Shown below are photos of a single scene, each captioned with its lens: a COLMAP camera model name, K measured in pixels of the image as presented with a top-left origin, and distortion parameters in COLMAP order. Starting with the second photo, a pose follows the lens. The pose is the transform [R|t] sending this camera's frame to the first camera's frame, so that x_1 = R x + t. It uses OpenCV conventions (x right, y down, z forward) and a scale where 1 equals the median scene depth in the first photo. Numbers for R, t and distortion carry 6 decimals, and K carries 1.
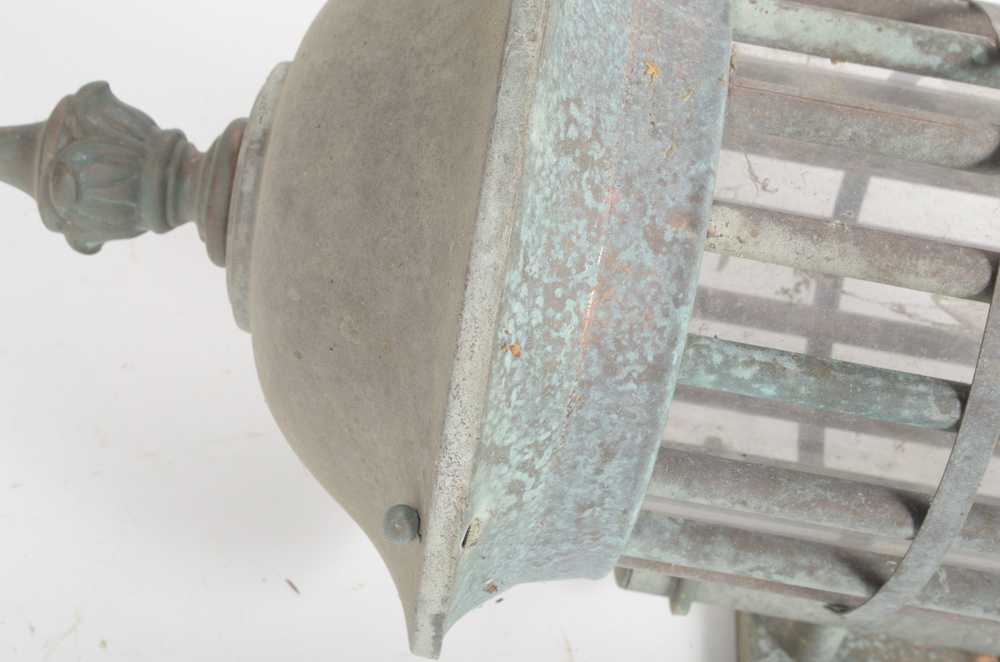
lens RADIAL K [[1488.2, 0, 500.0], [0, 1488.2, 331.0], [0, 0, 1]] dist [-0.023078, 0.130343]
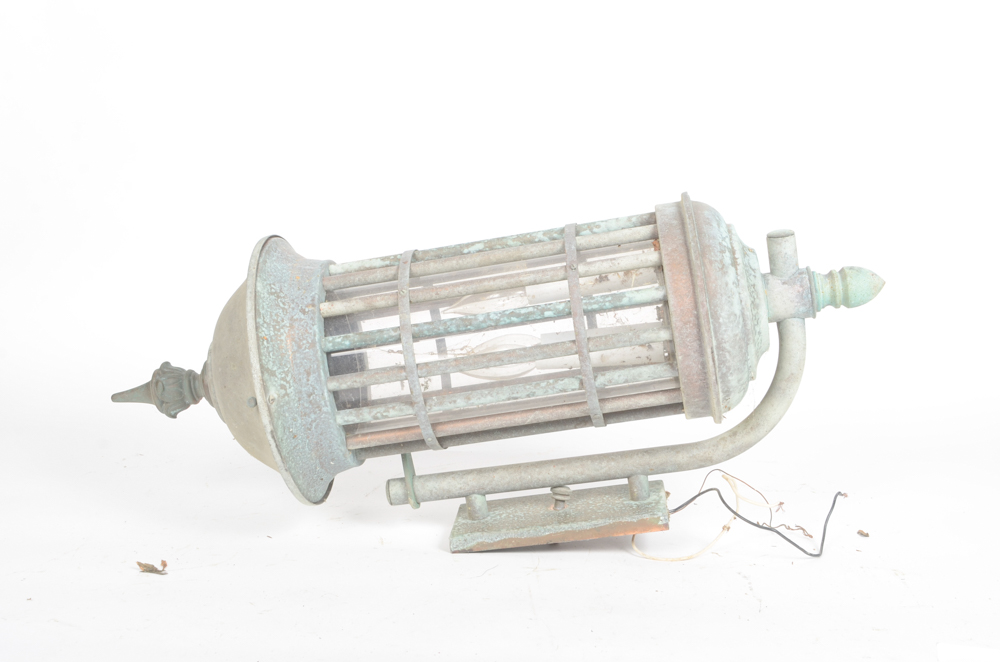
lens RADIAL K [[1488.2, 0, 500.0], [0, 1488.2, 331.0], [0, 0, 1]] dist [-0.023078, 0.130343]
pose [[0.950215, -0.308911, -0.040820, 0.689701], [0.242957, 0.816537, -0.523679, 1.985320], [0.195101, 0.487690, 0.850937, -1.971419]]
